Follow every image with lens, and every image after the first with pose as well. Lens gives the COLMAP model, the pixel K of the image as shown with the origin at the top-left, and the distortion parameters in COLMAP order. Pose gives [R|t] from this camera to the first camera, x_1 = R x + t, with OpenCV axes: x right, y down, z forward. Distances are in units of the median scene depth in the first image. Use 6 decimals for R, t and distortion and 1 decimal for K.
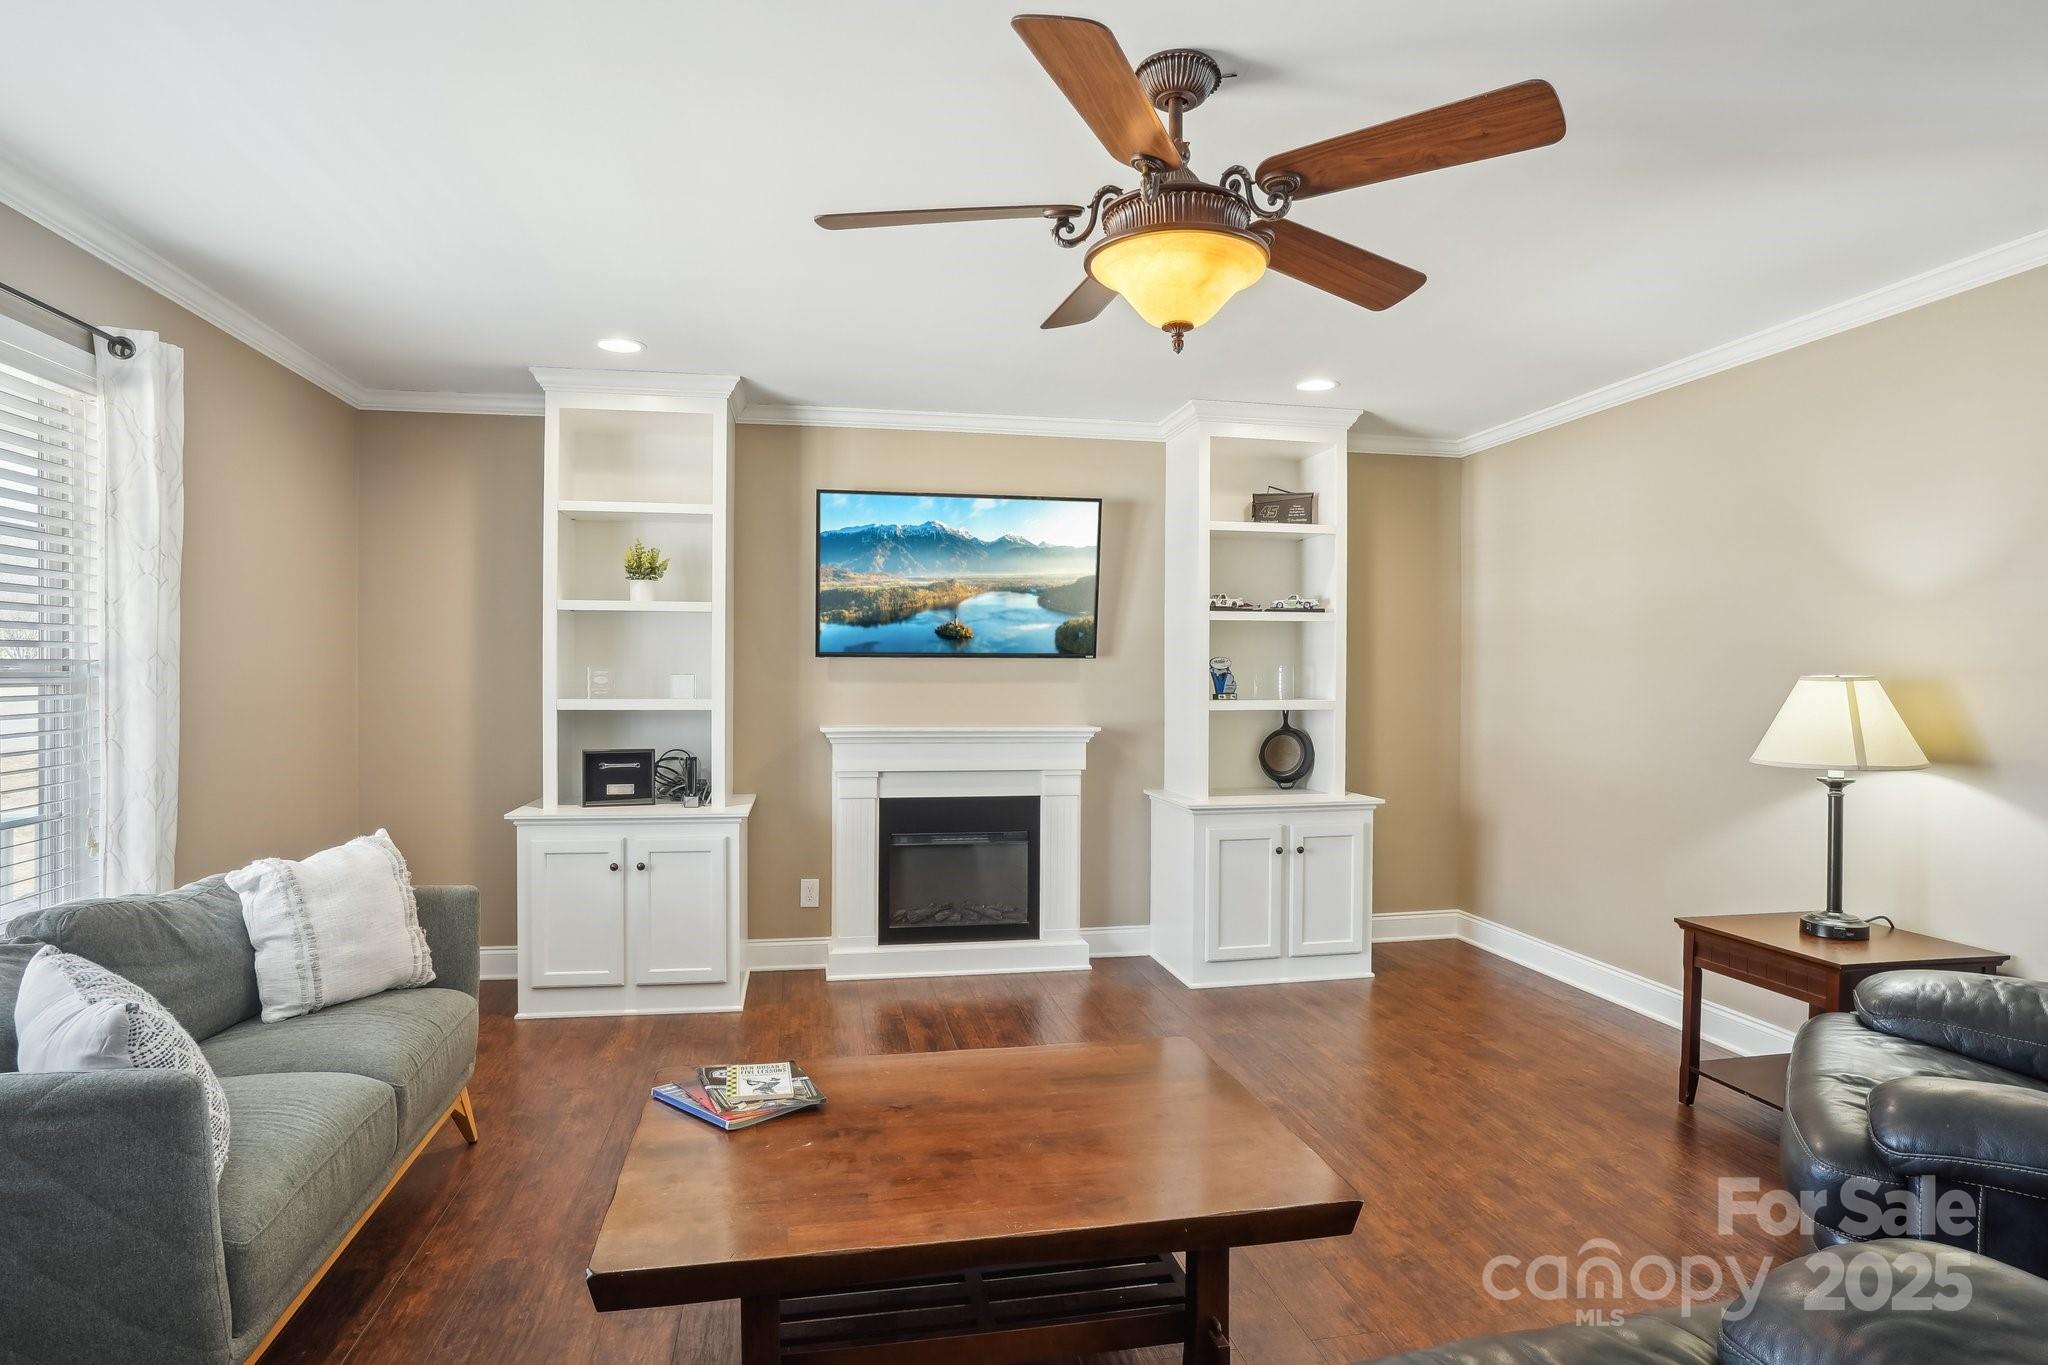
lens RADIAL K [[1121.6, 0, 1029.4], [0, 1121.6, 683.5], [0, 0, 1]] dist [-0.073015, 0.044670]
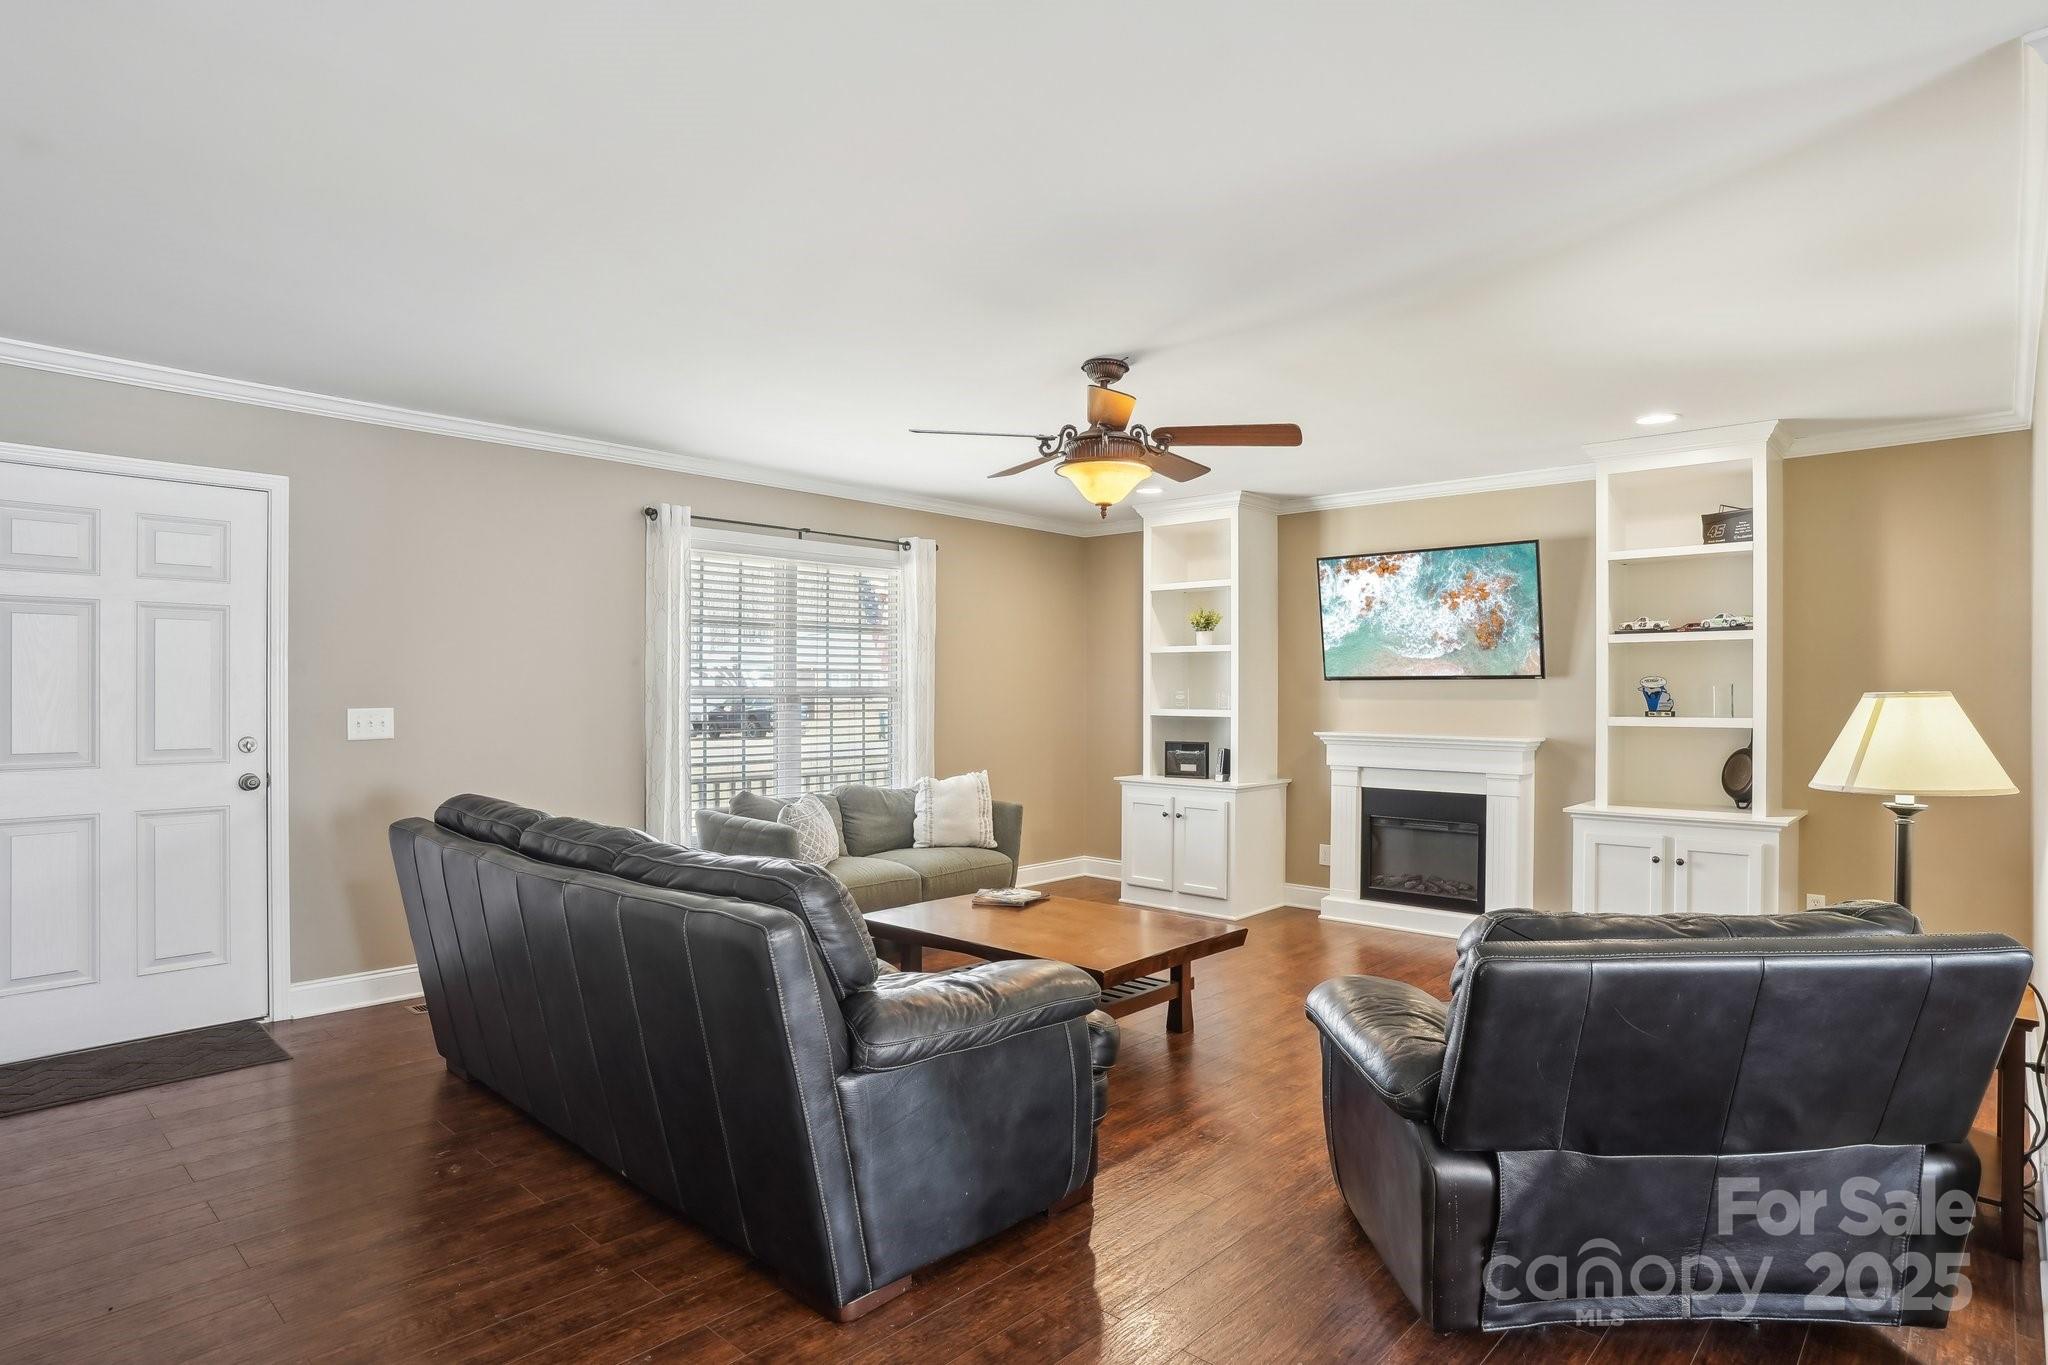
lens RADIAL K [[1121.6, 0, 1029.4], [0, 1121.6, 683.5], [0, 0, 1]] dist [-0.073015, 0.044670]
pose [[0.589773, -0.007425, -0.807535, 0.694824], [-0.007173, 0.999870, -0.014432, 0.002394], [0.807537, 0.014304, 0.589643, -0.088460]]
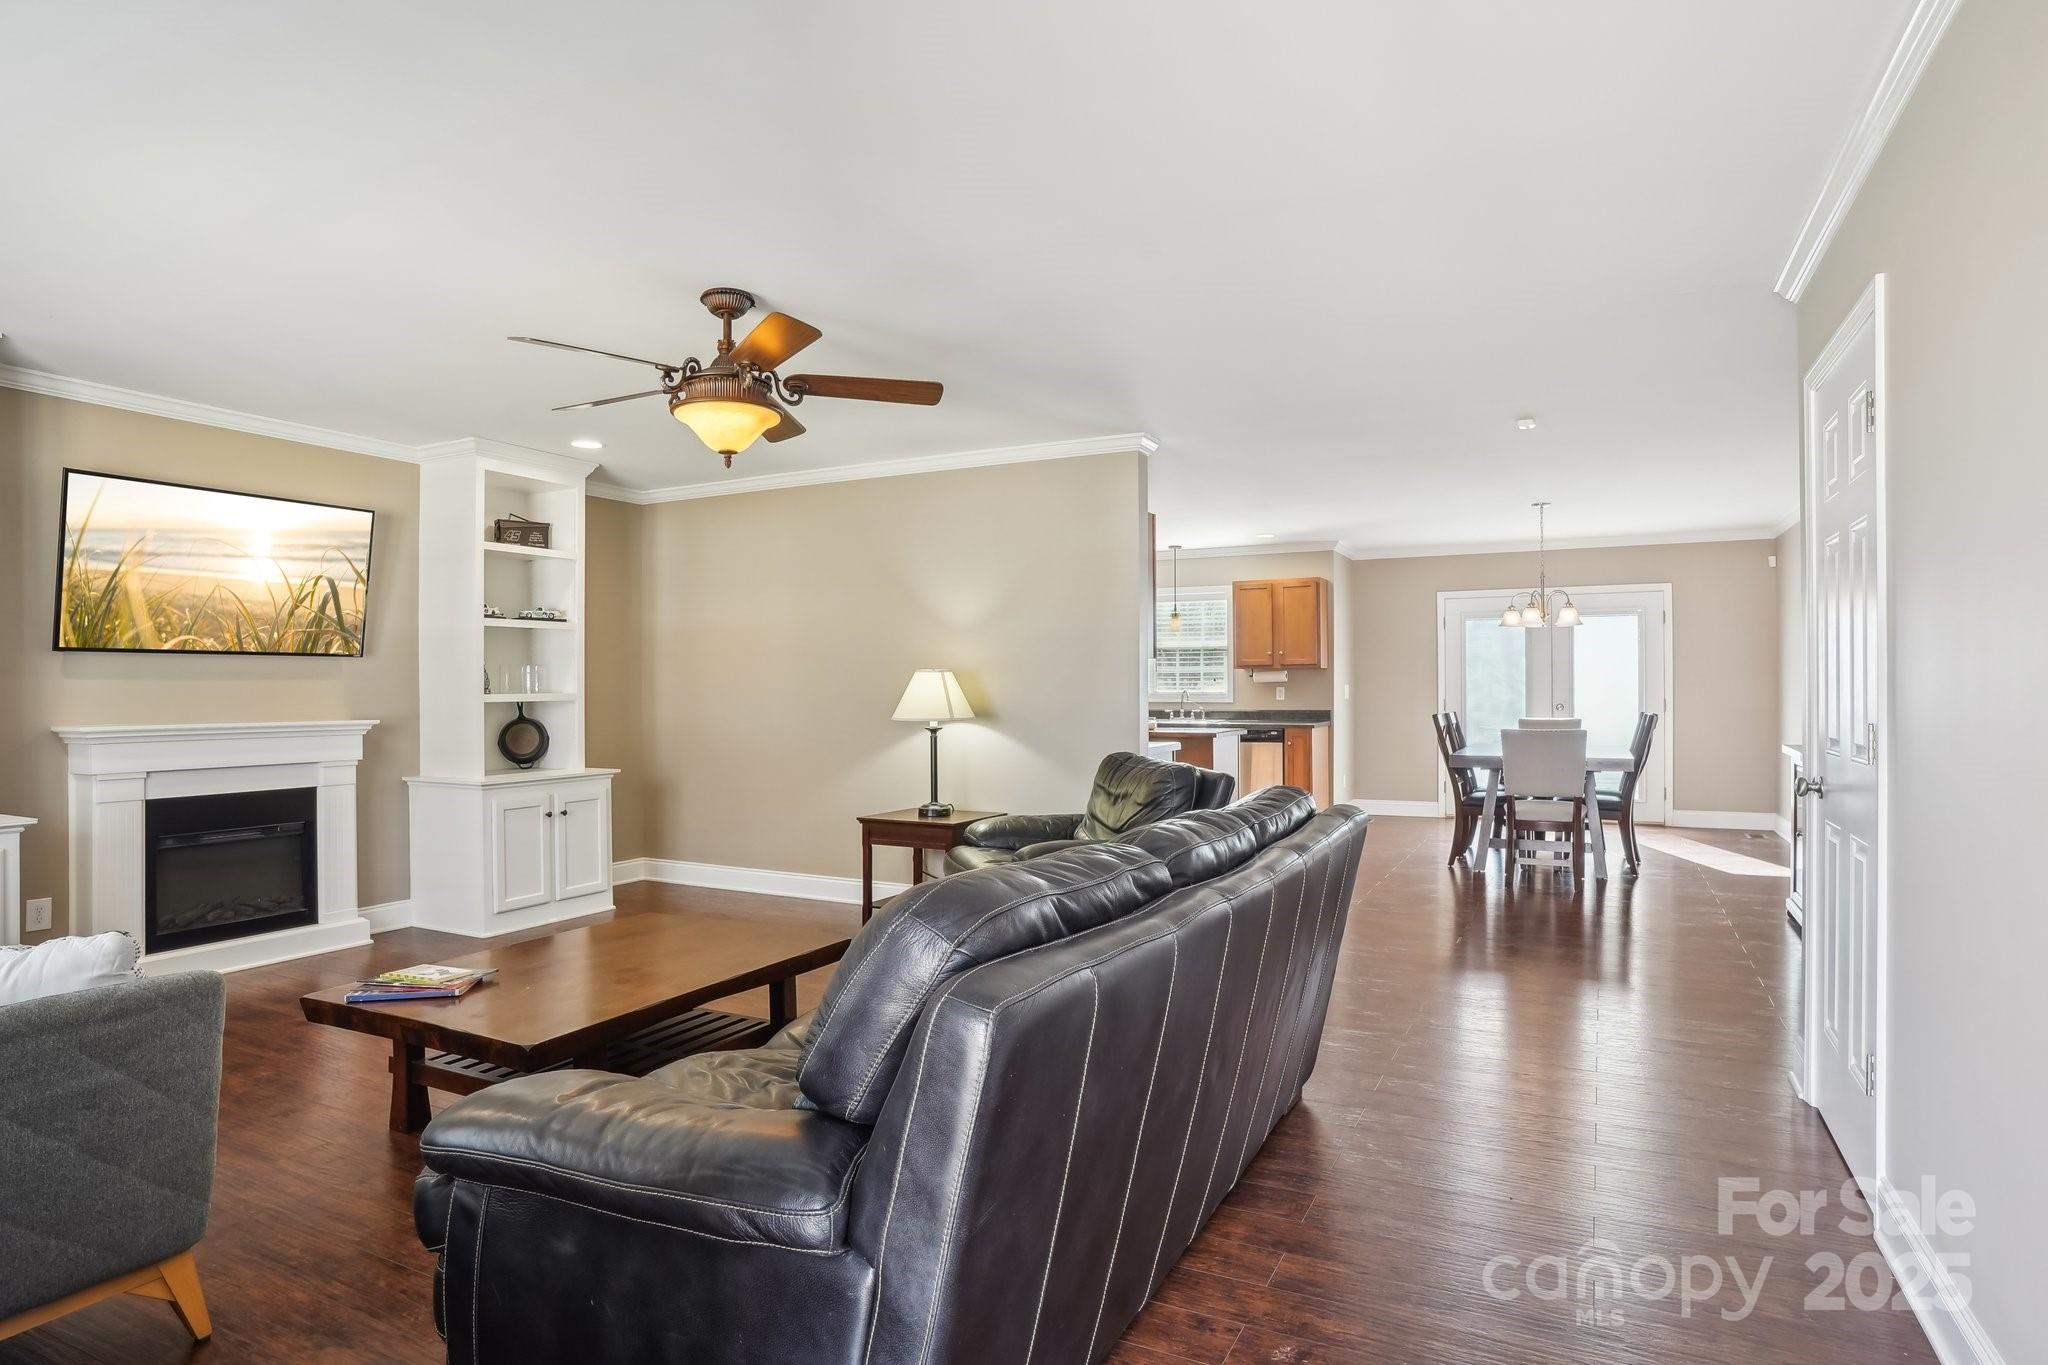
lens RADIAL K [[1121.6, 0, 1029.4], [0, 1121.6, 683.5], [0, 0, 1]] dist [-0.073015, 0.044670]
pose [[0.617074, -0.004270, 0.786894, -0.398787], [0.013054, 0.999903, -0.004811, 0.017540], [-0.786797, 0.013241, 0.617070, -0.167755]]
